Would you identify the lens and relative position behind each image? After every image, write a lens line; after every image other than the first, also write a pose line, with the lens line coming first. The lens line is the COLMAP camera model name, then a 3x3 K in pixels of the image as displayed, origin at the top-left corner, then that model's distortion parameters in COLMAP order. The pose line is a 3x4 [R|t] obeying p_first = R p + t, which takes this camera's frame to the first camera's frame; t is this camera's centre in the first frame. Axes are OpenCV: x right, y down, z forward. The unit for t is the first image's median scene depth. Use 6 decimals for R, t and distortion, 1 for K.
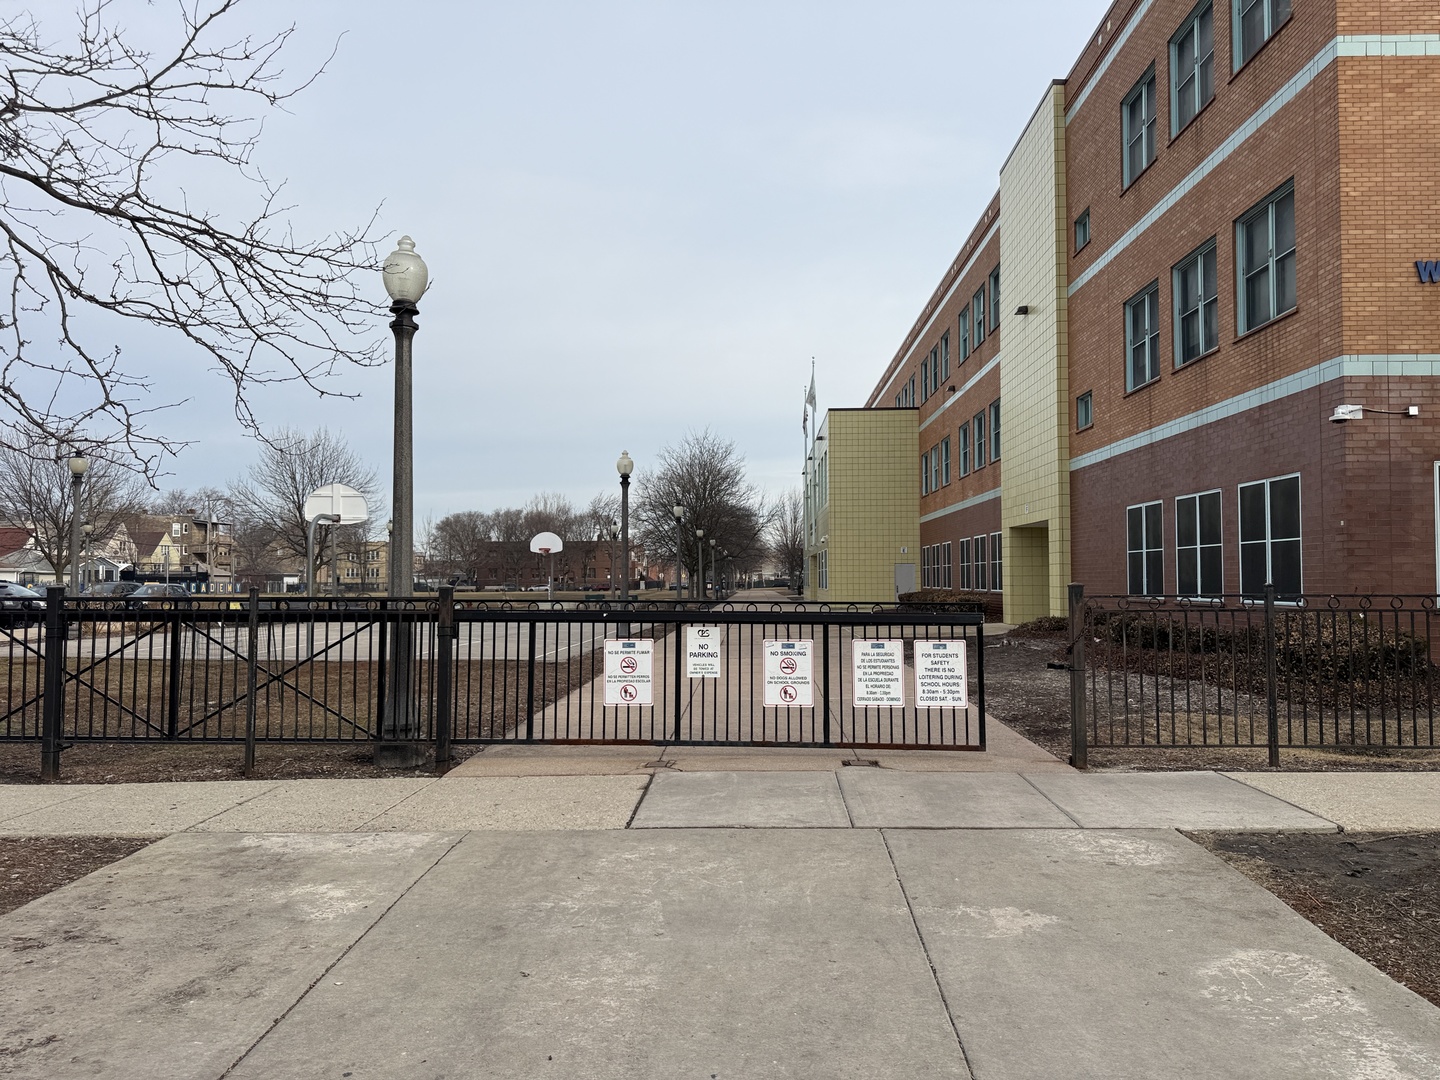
lens RADIAL K [[1007.3, 0, 712.9], [0, 1007.3, 549.7], [0, 0, 1]] dist [0.053073, -0.074528]
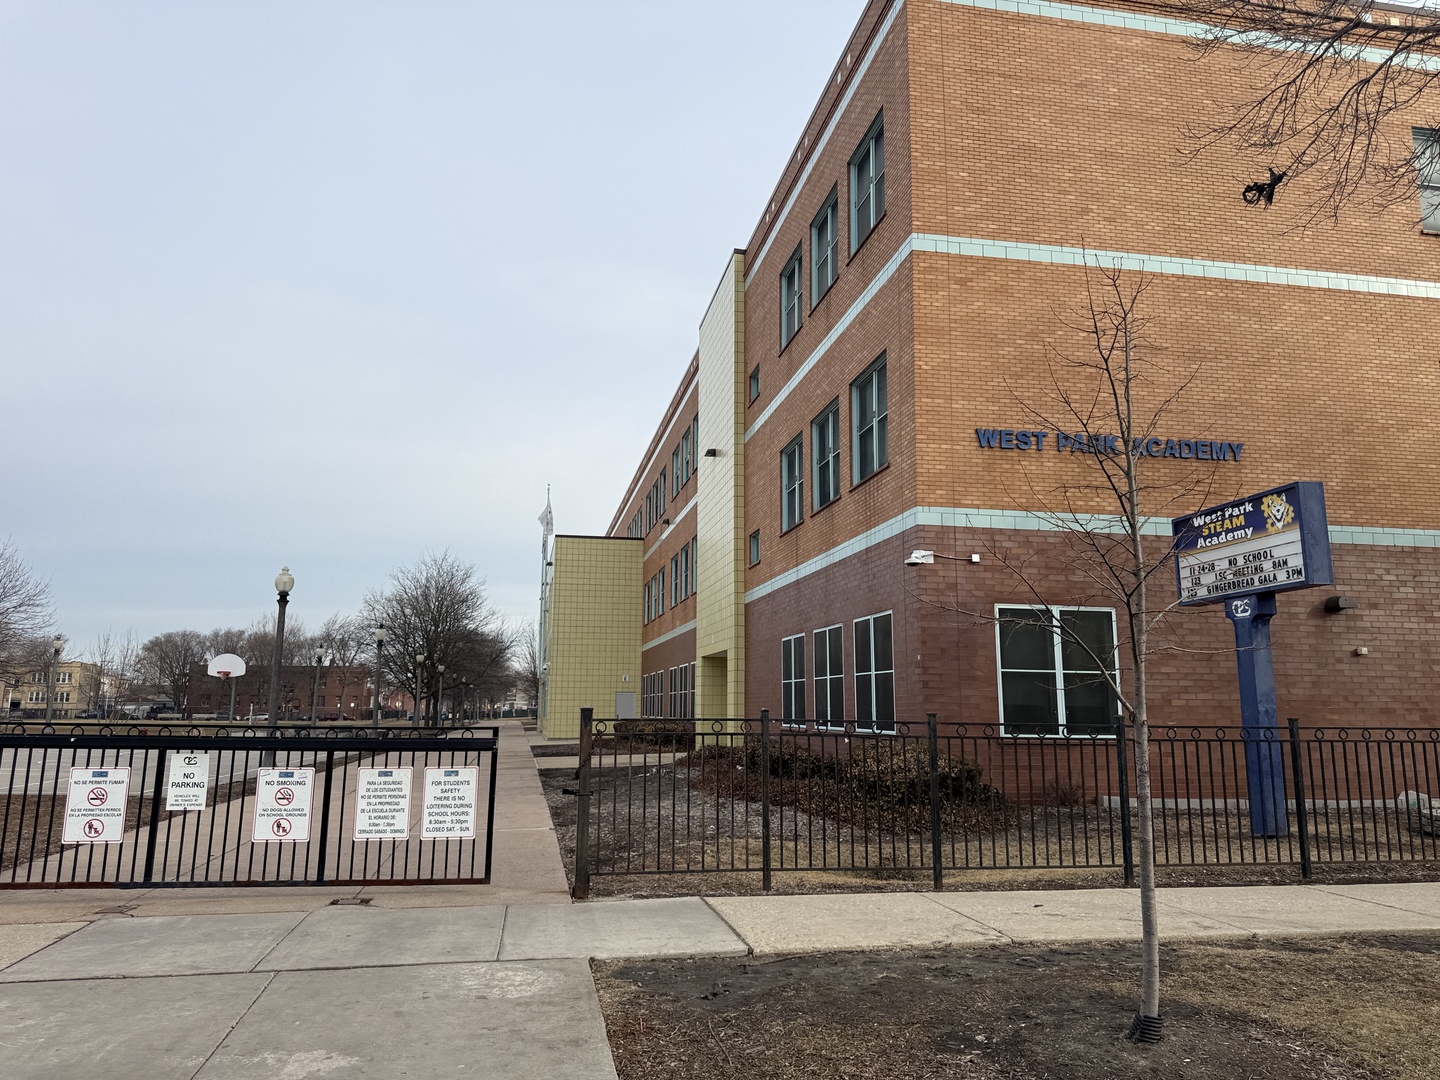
lens RADIAL K [[1007.3, 0, 718.8], [0, 1007.3, 532.4], [0, 0, 1]] dist [0.053073, -0.074528]
pose [[0.976839, 0.045396, 0.209105, 0.155302], [-0.014954, 0.989330, -0.144921, 0.001379], [-0.213453, 0.138437, 0.967095, -0.022996]]
